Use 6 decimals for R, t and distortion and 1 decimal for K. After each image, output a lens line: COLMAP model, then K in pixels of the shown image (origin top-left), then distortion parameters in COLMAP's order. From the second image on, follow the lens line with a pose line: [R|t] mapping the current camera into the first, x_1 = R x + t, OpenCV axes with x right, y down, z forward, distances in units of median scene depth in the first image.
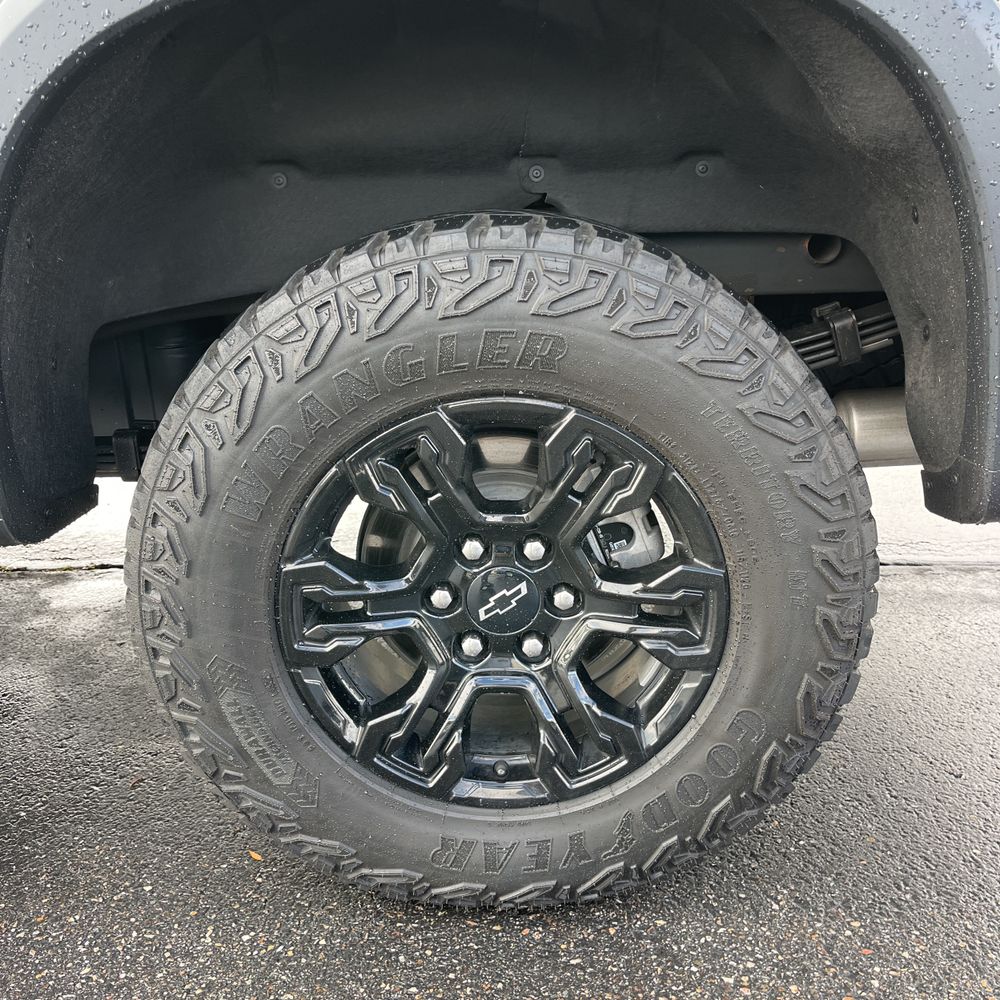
lens RADIAL K [[1006.0, 0, 505.2], [0, 1006.0, 495.7], [0, 0, 1]] dist [0.056723, -0.068972]
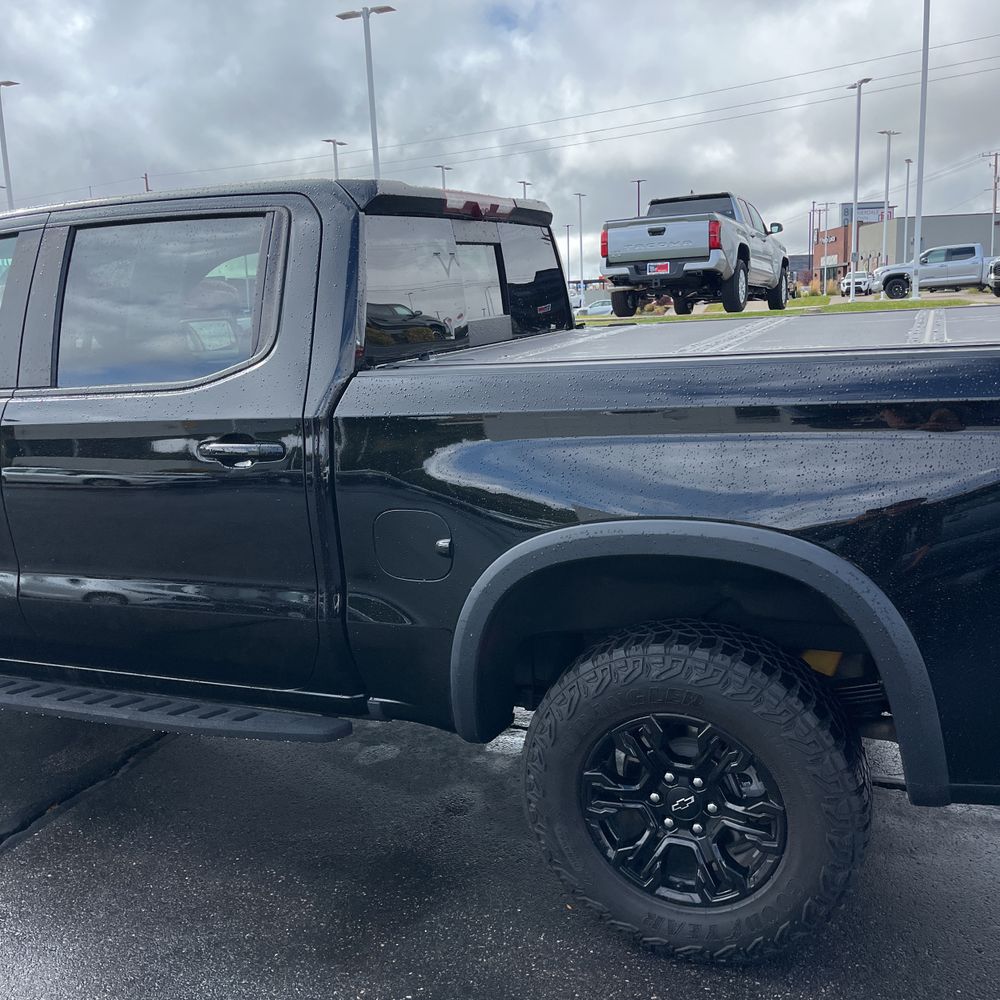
lens RADIAL K [[1006.0, 0, 505.2], [0, 1006.0, 495.7], [0, 0, 1]] dist [0.056723, -0.068972]
pose [[0.918372, 0.049306, -0.392634, 0.469747], [-0.092751, 0.991388, -0.092449, -0.313495], [0.384695, 0.121320, 0.915036, -1.205502]]
